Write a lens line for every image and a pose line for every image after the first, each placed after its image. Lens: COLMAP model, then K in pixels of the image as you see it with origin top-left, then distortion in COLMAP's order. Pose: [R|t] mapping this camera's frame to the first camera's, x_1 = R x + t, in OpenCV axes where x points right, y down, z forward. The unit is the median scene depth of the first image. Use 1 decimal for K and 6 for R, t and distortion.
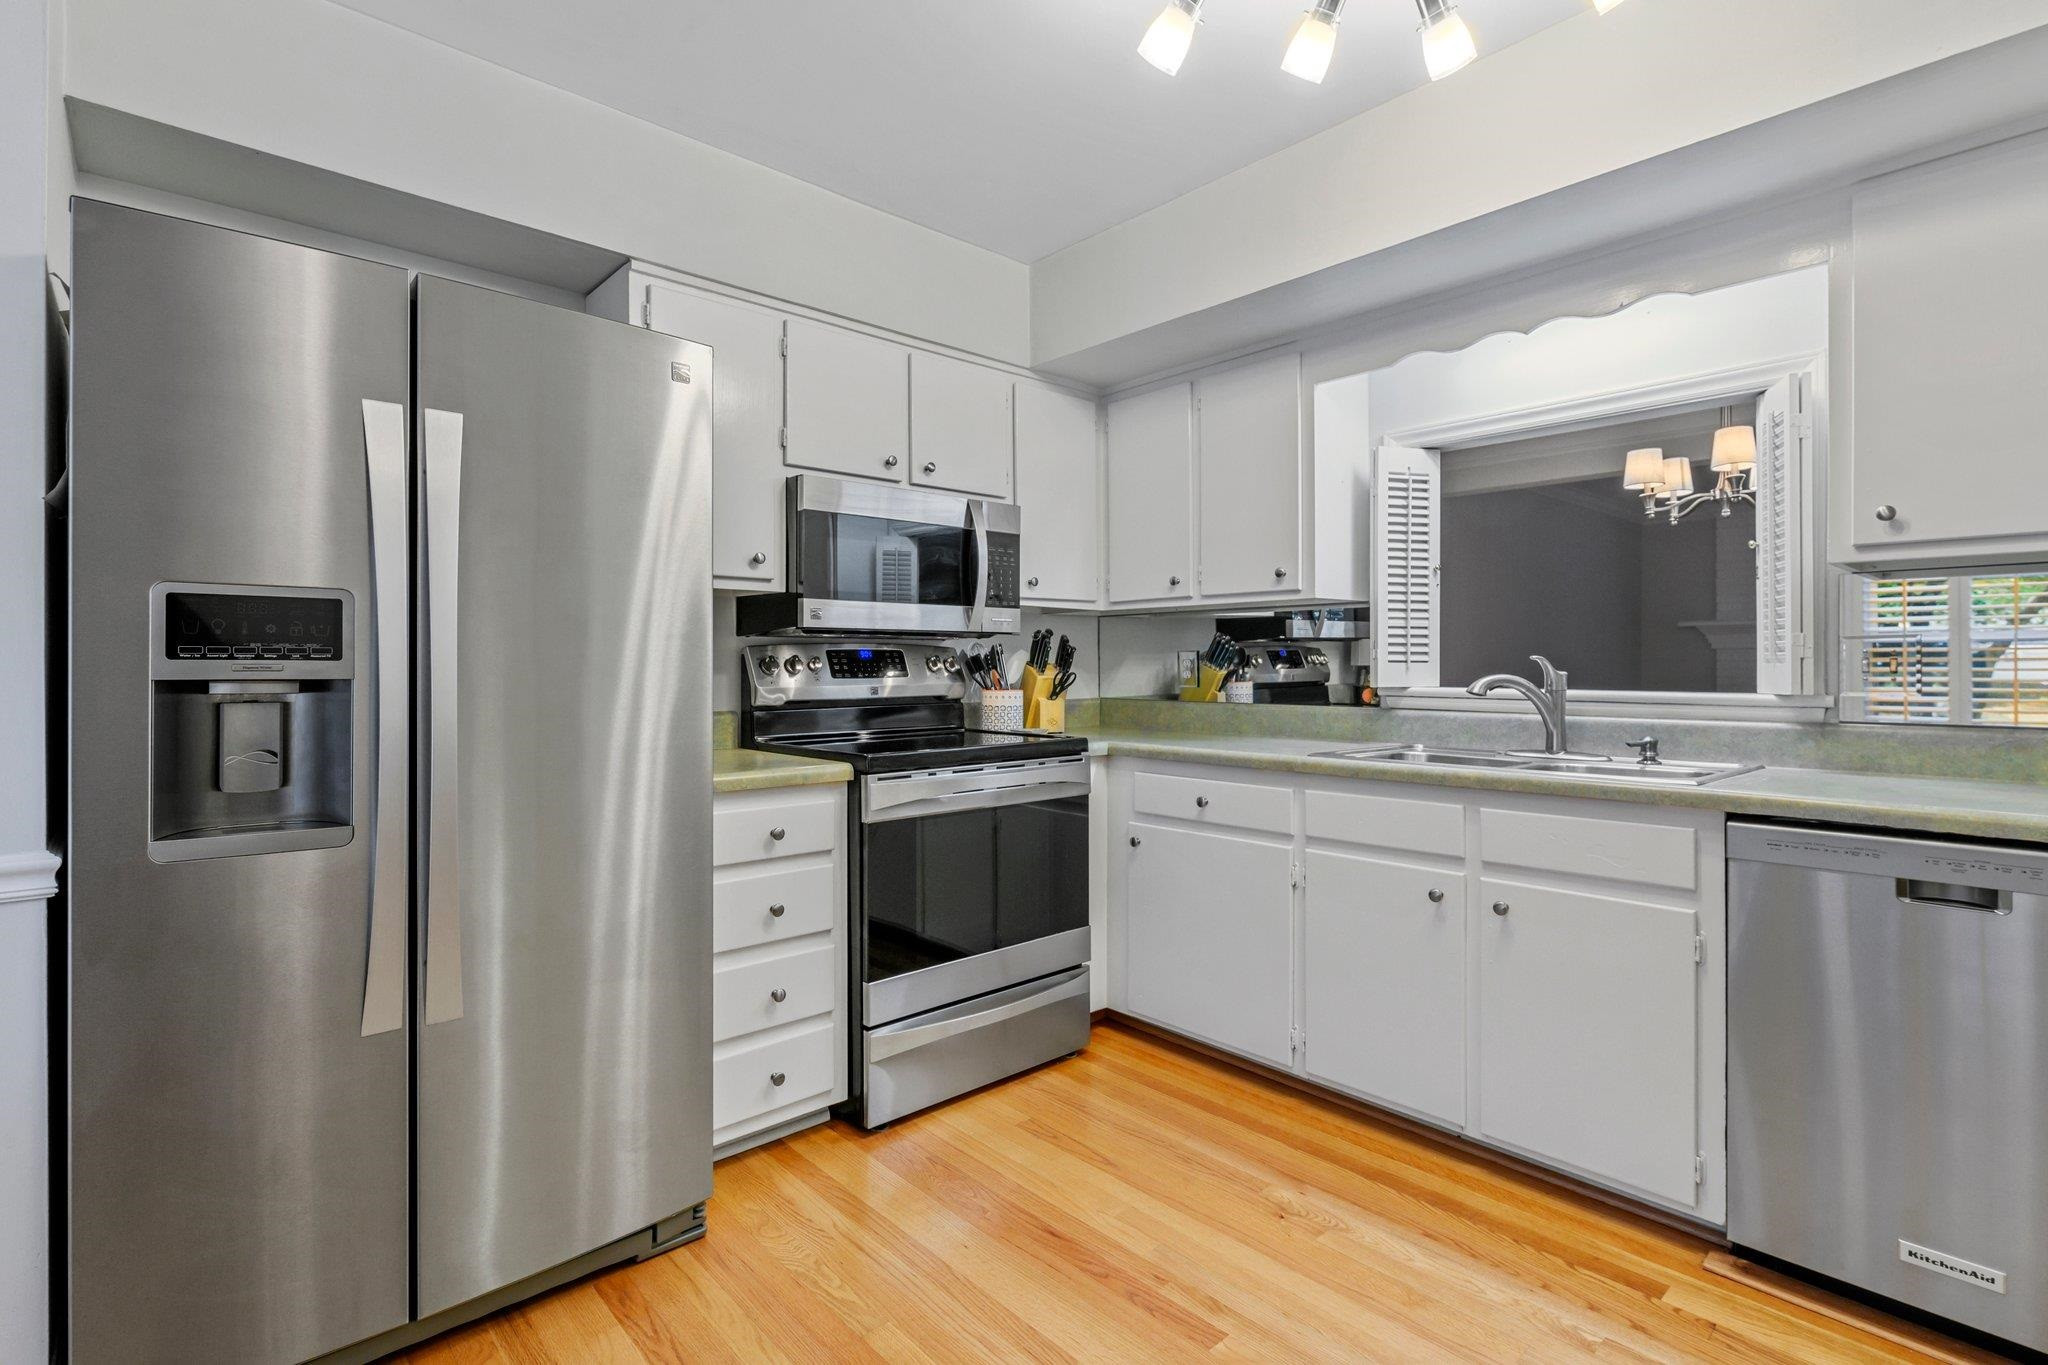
lens RADIAL K [[968.5, 0, 1021.3], [0, 968.5, 675.8], [0, 0, 1]] dist [-0.001694, -0.000240]
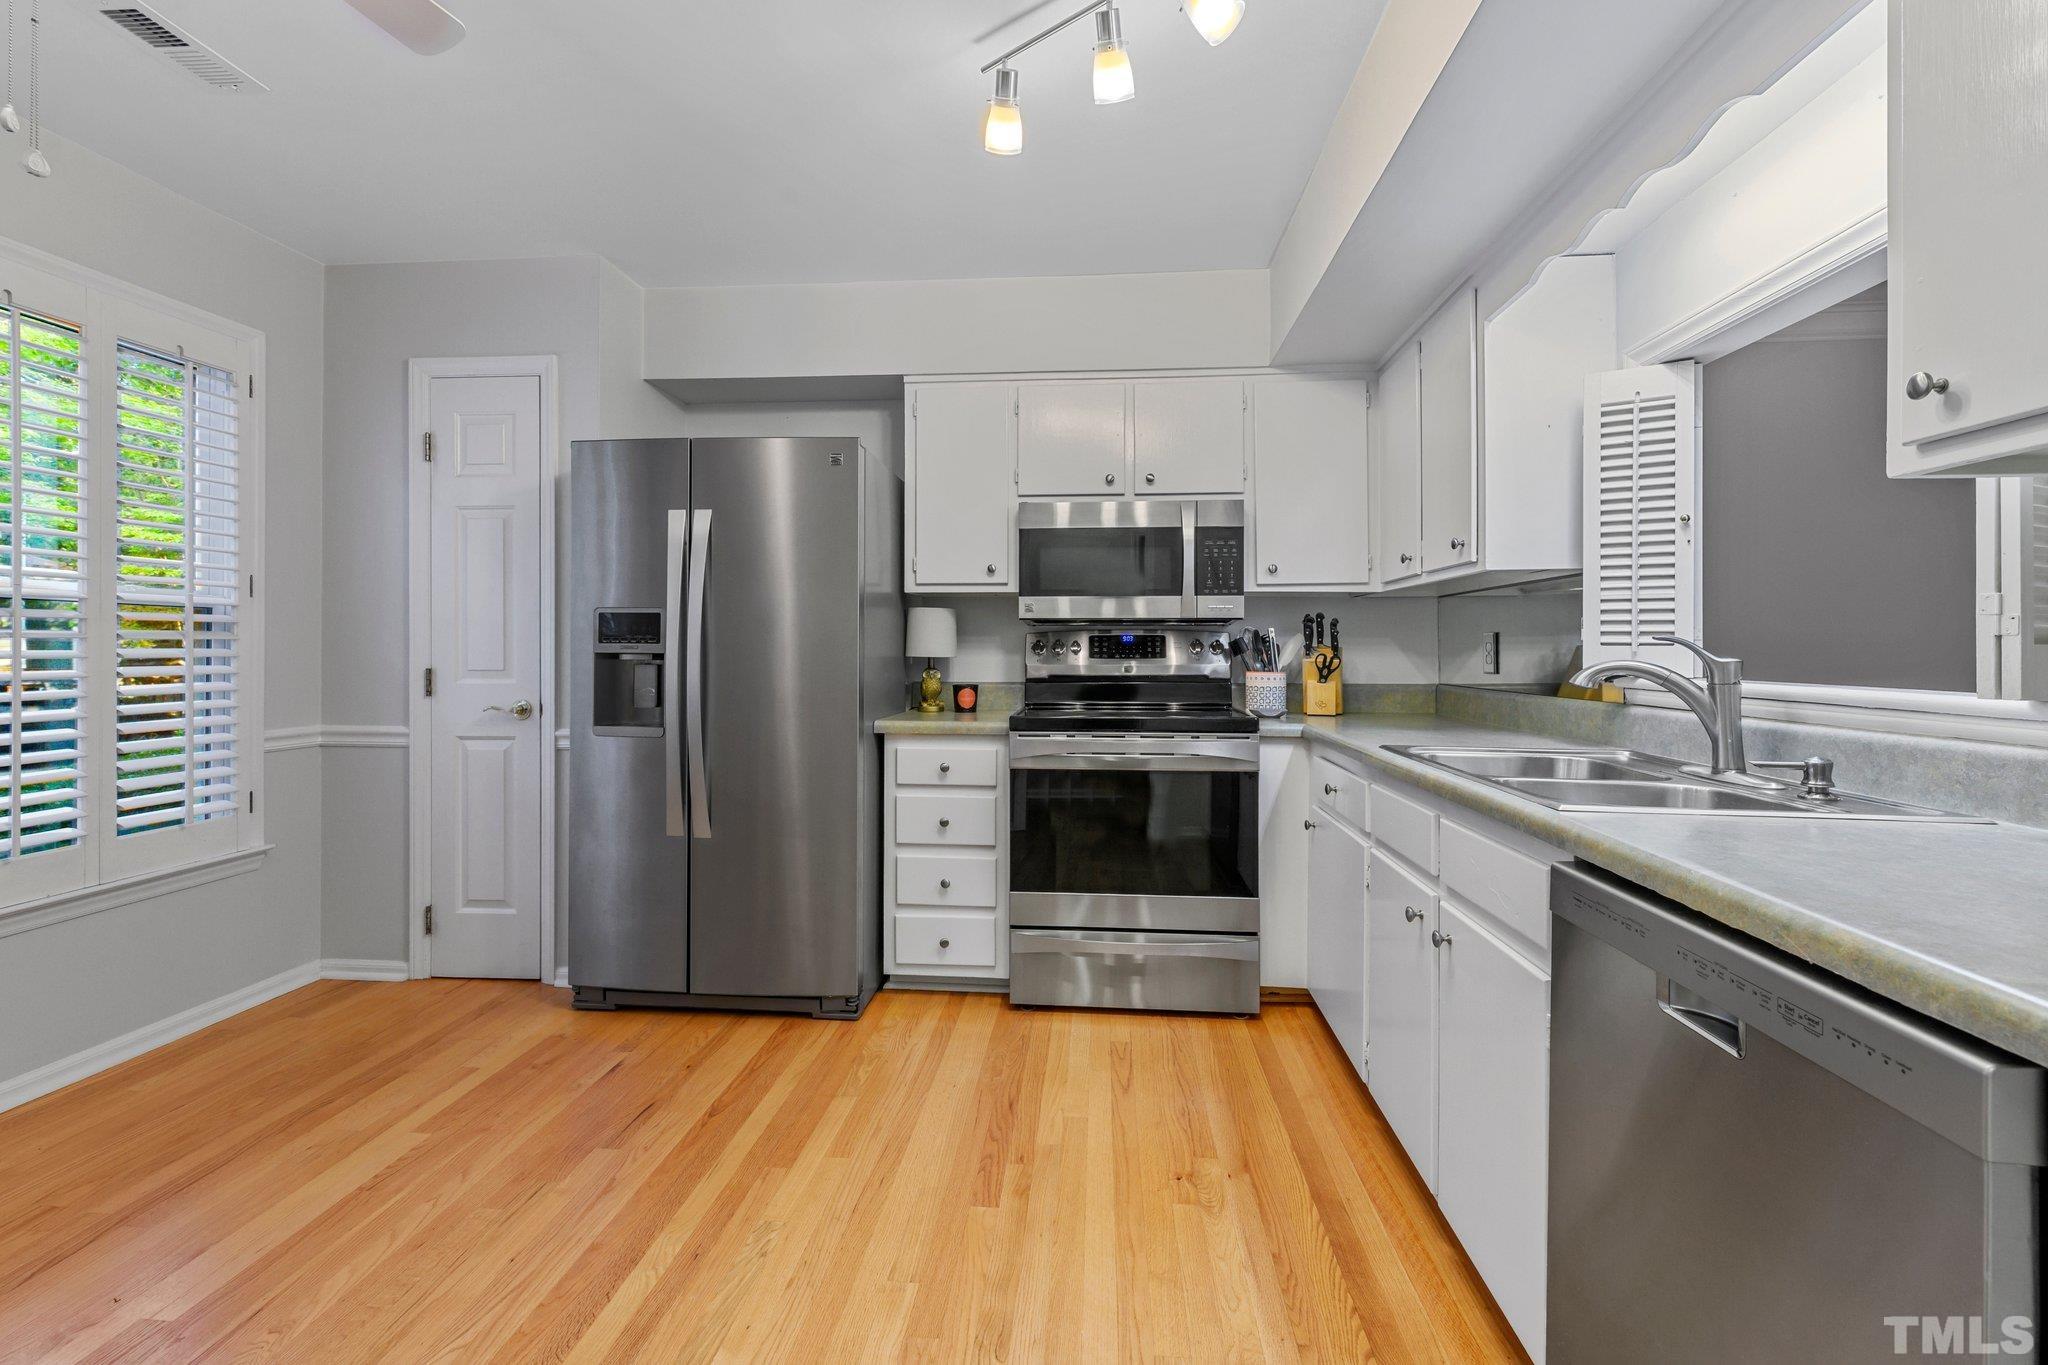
lens RADIAL K [[896.7, 0, 1019.6], [0, 896.7, 663.2], [0, 0, 1]] dist [0.000049, 0.000340]
pose [[0.679457, 0.013799, -0.733586, 0.632939], [-0.011695, 0.999900, 0.007976, 0.000647], [0.733622, 0.003160, 0.679550, 0.163115]]
